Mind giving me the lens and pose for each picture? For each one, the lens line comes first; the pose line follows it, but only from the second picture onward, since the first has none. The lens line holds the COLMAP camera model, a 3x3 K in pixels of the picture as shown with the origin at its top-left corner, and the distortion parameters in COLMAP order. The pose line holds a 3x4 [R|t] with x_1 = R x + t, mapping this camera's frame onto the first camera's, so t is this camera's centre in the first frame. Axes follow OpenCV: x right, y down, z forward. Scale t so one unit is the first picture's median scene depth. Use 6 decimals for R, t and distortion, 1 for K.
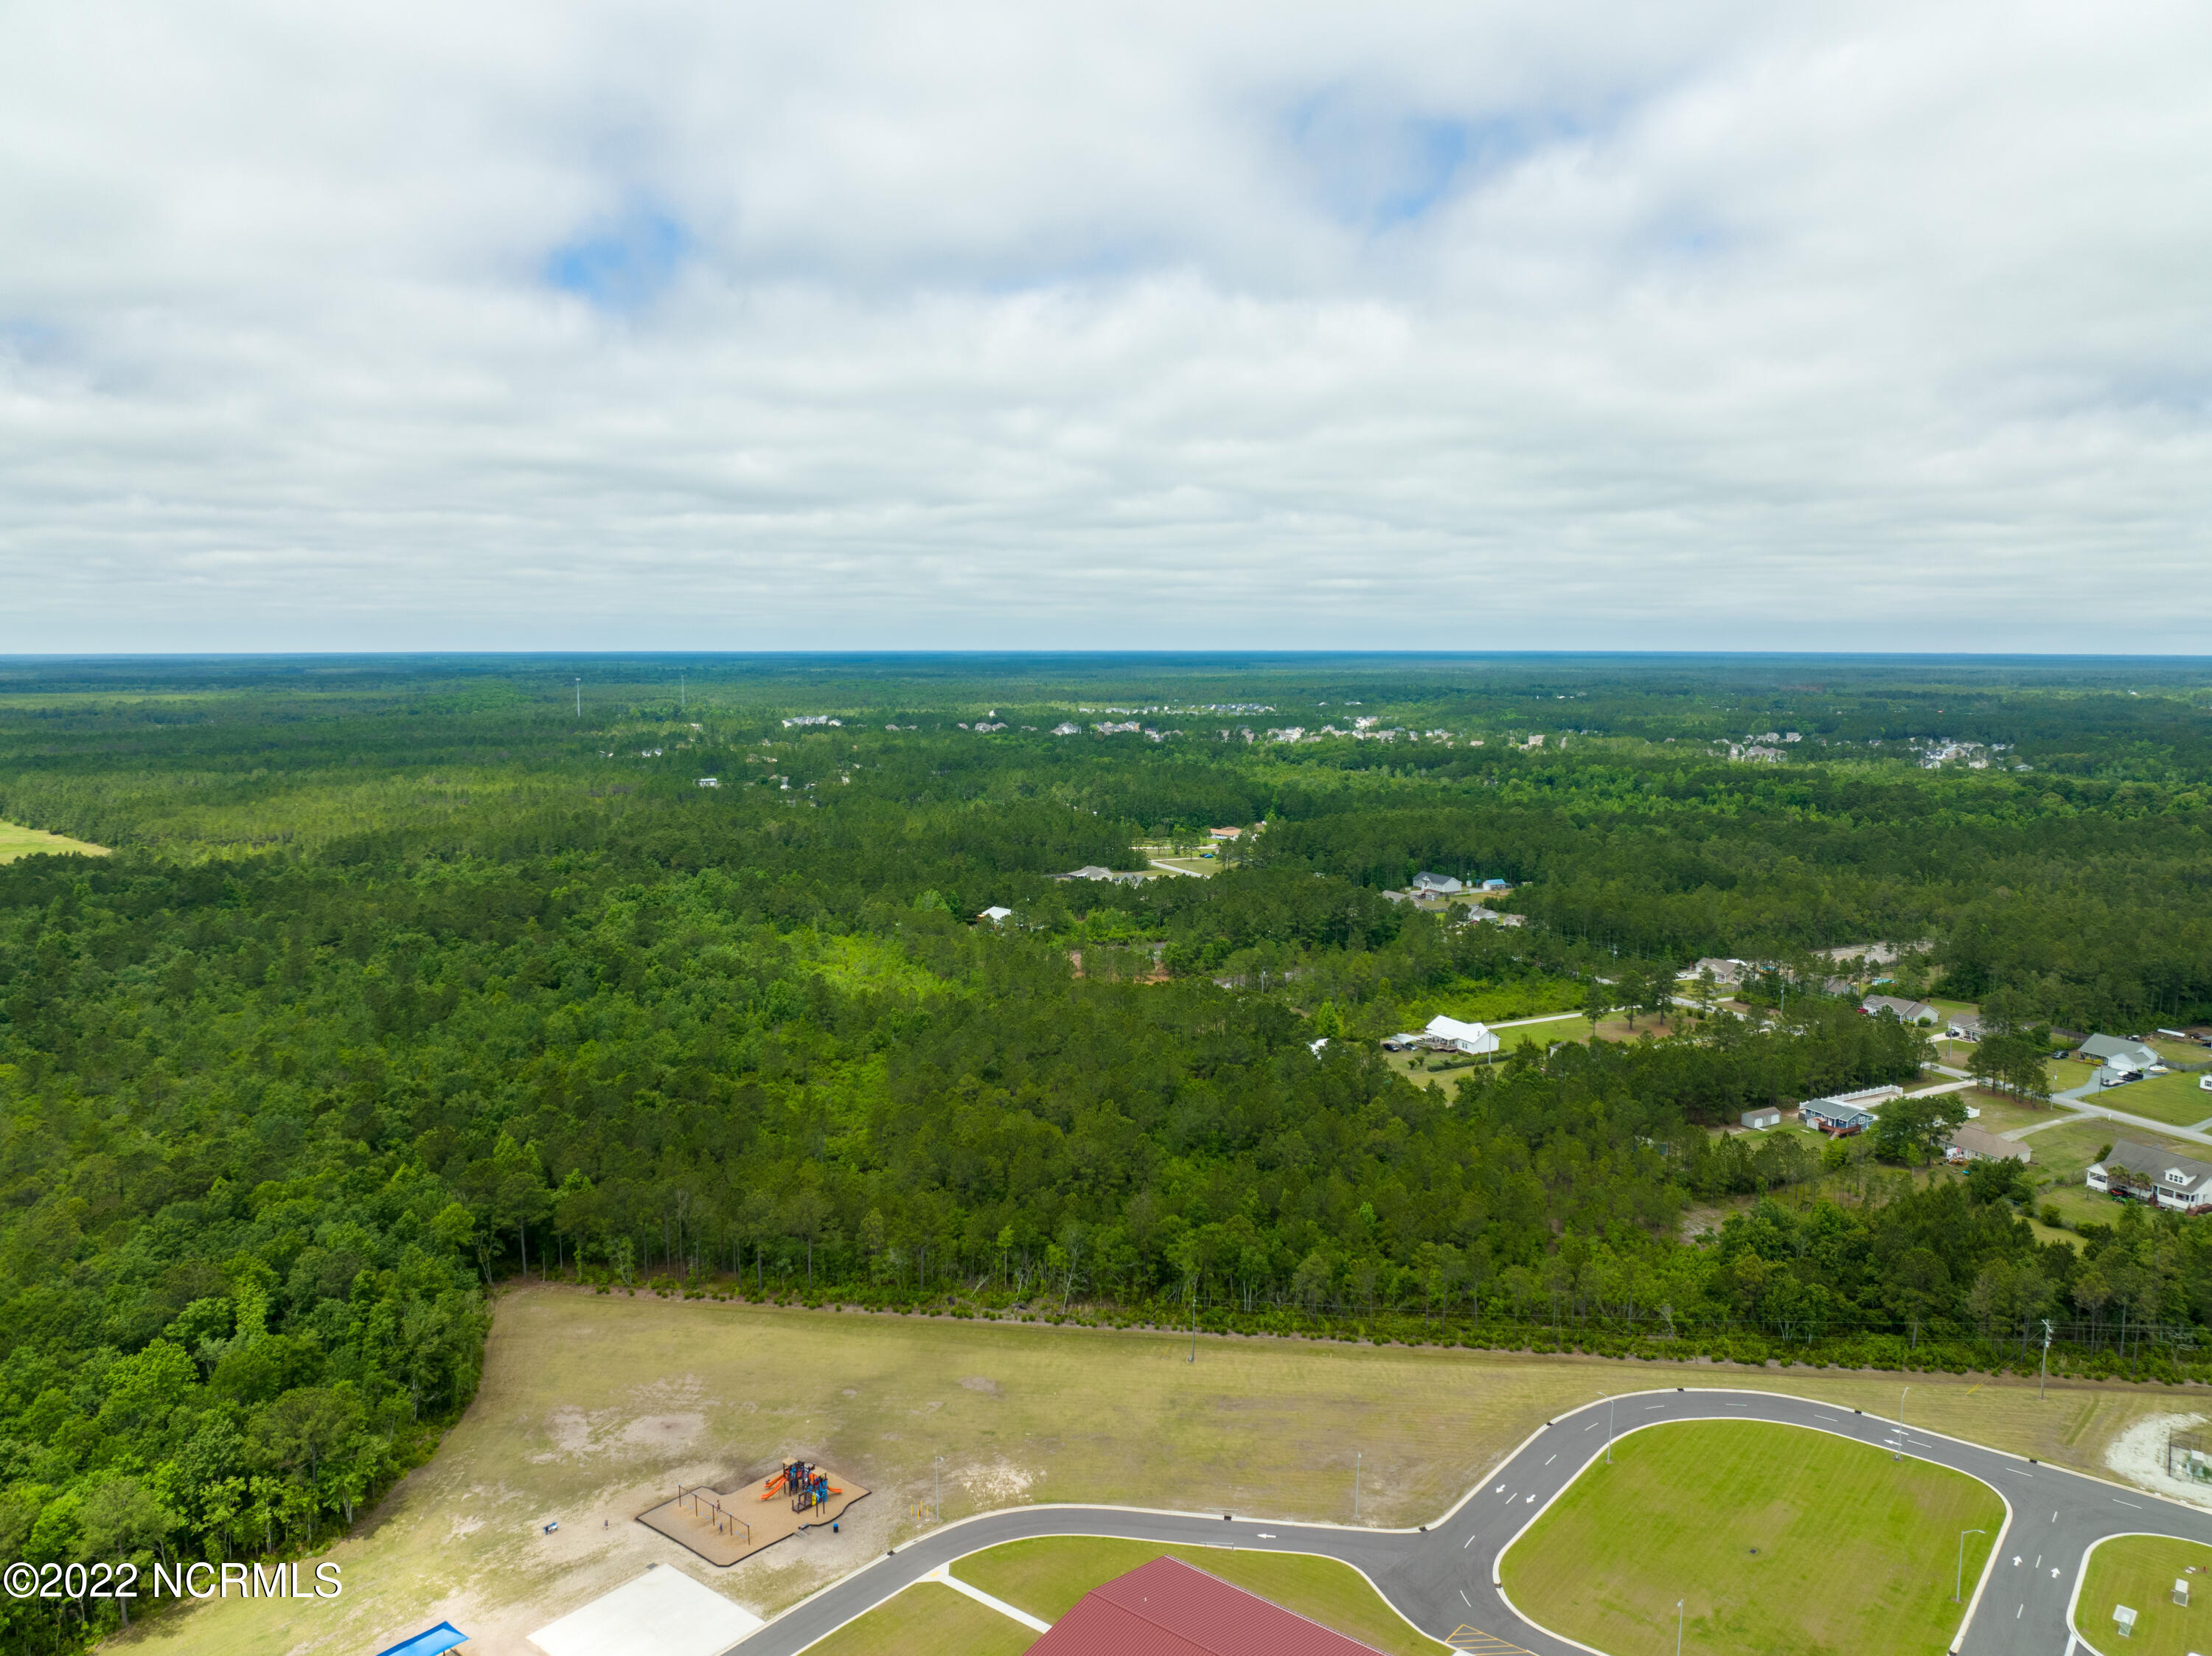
lens RADIAL K [[1540.5, 0, 1108.3], [0, 1540.5, 702.2], [0, 0, 1]] dist [-0.031219, 0.003276]
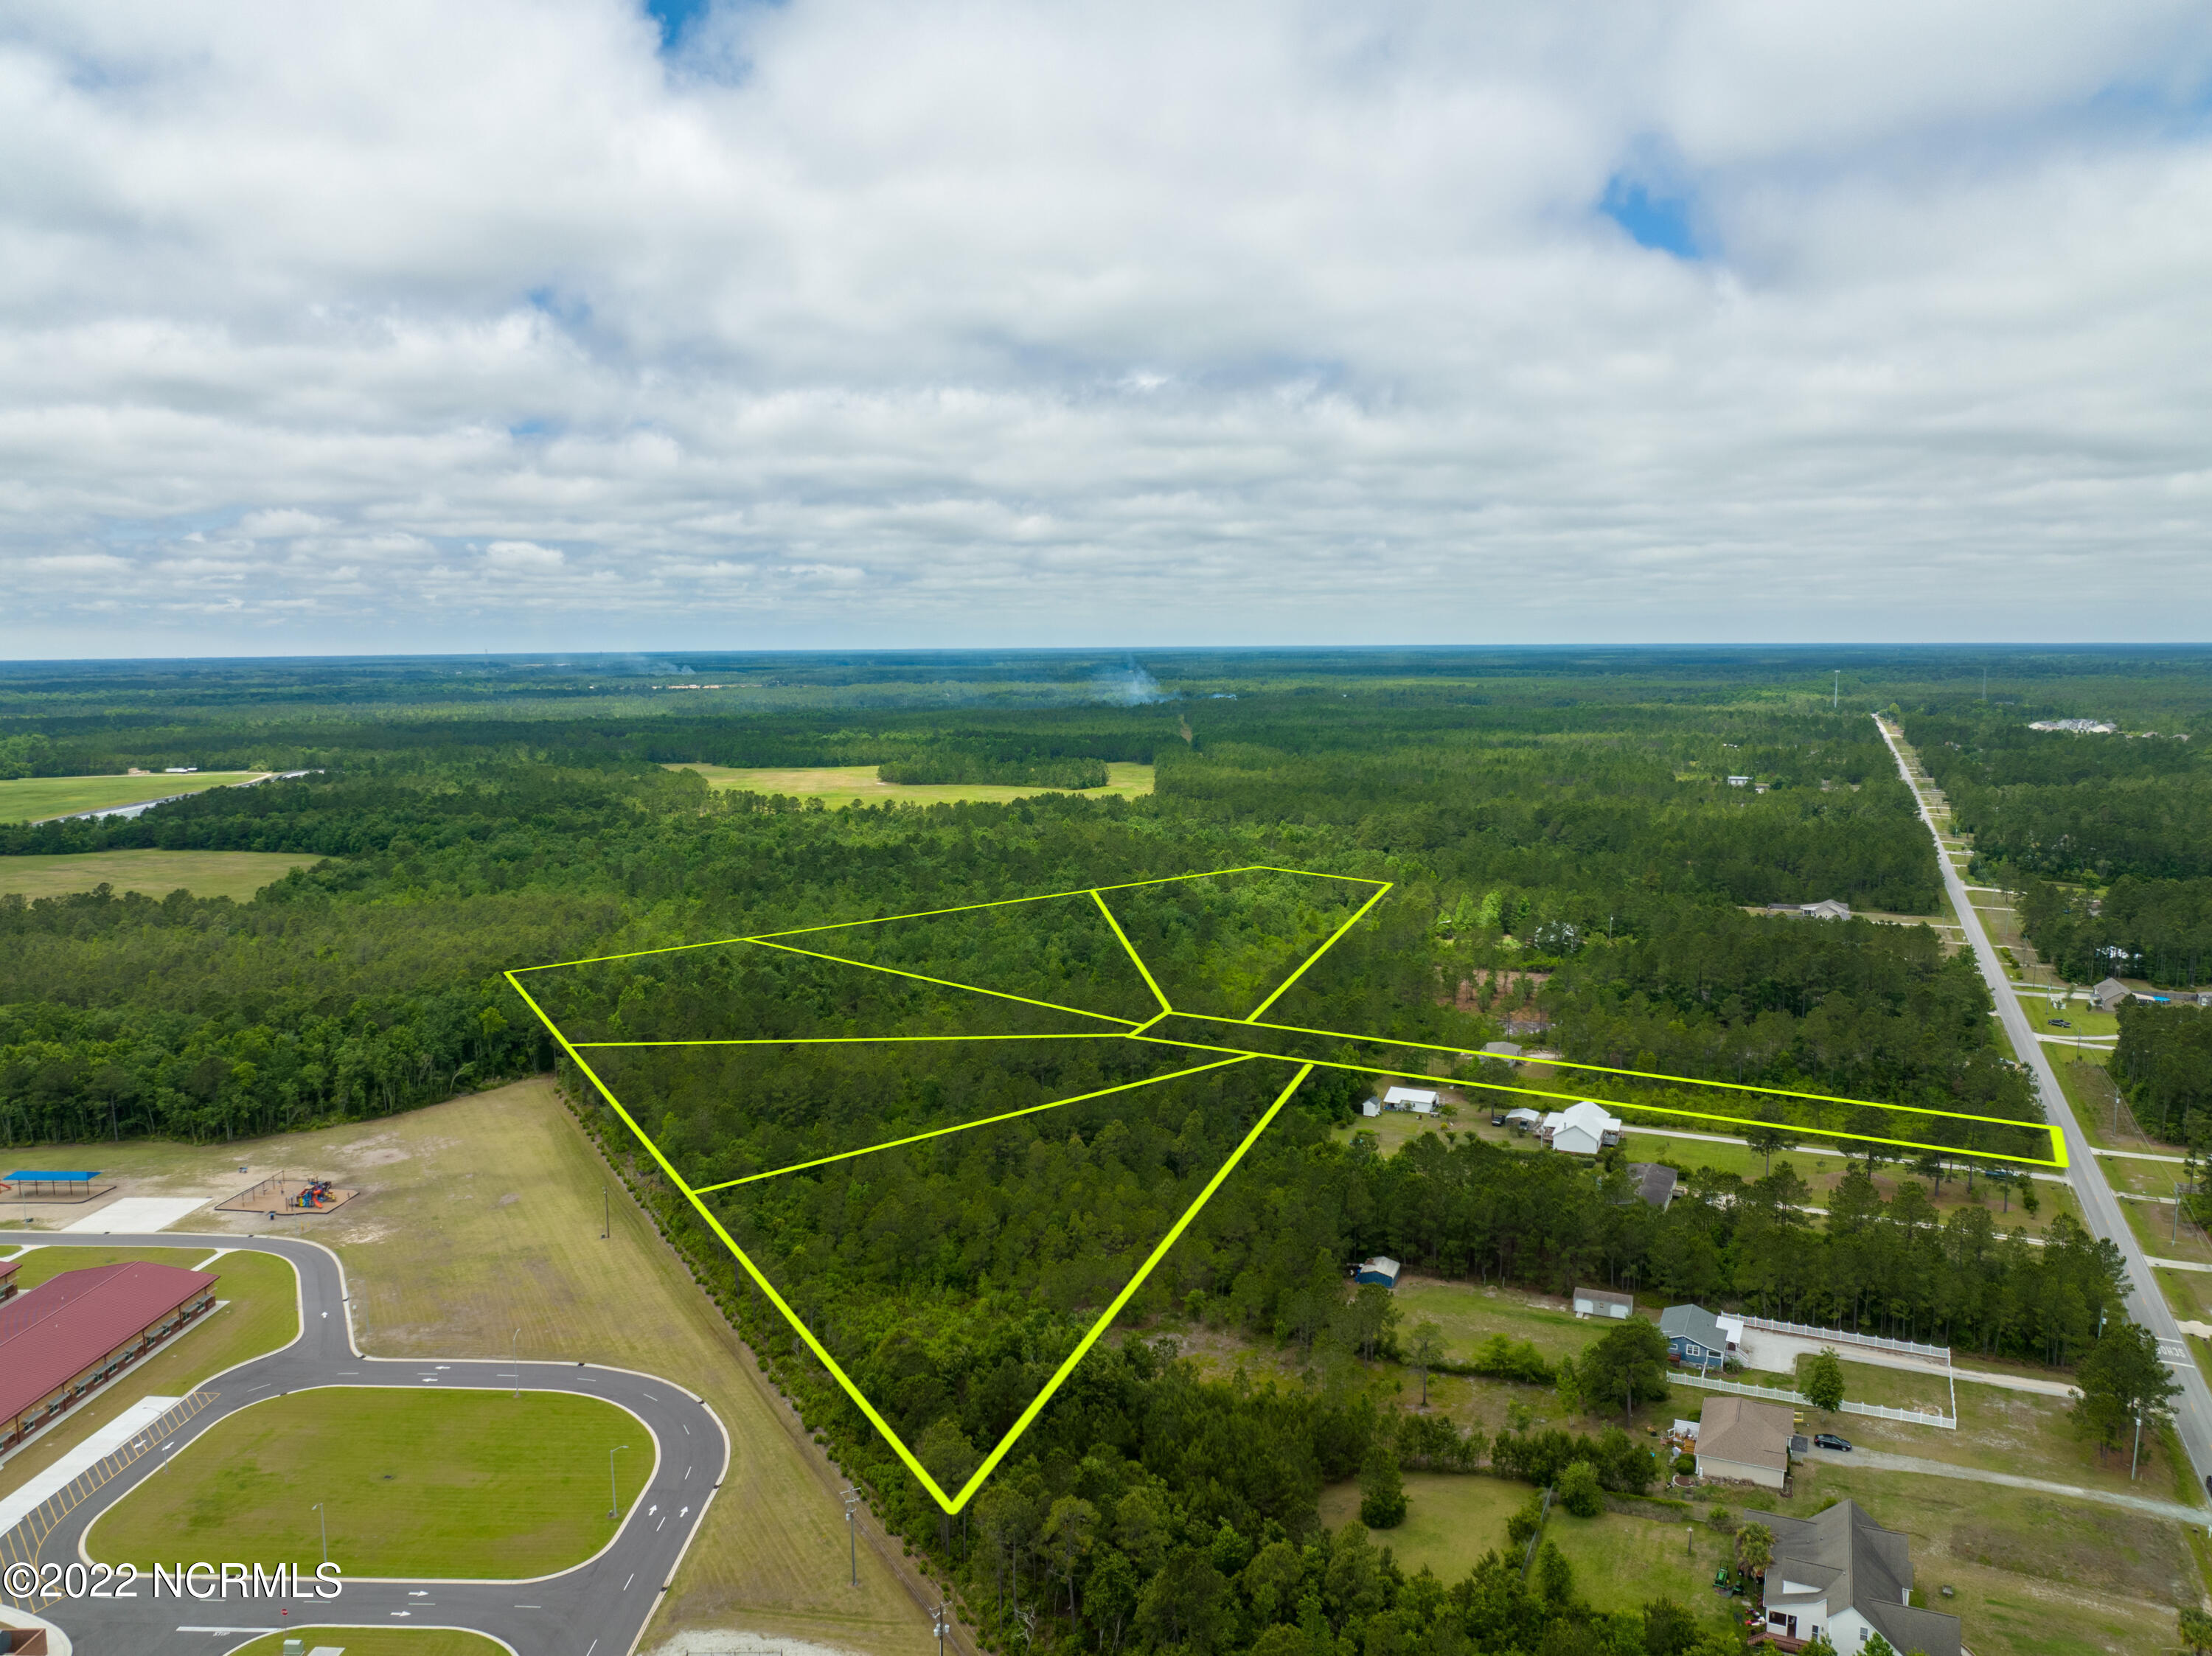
lens RADIAL K [[1568.4, 0, 1101.3], [0, 1568.4, 866.9], [0, 0, 1]] dist [-0.048374, 0.020256]
pose [[0.608959, 0.107355, -0.785903, 0.735130], [-0.020934, 0.992629, 0.119373, -0.000358], [0.792925, -0.056241, 0.606718, 0.369235]]
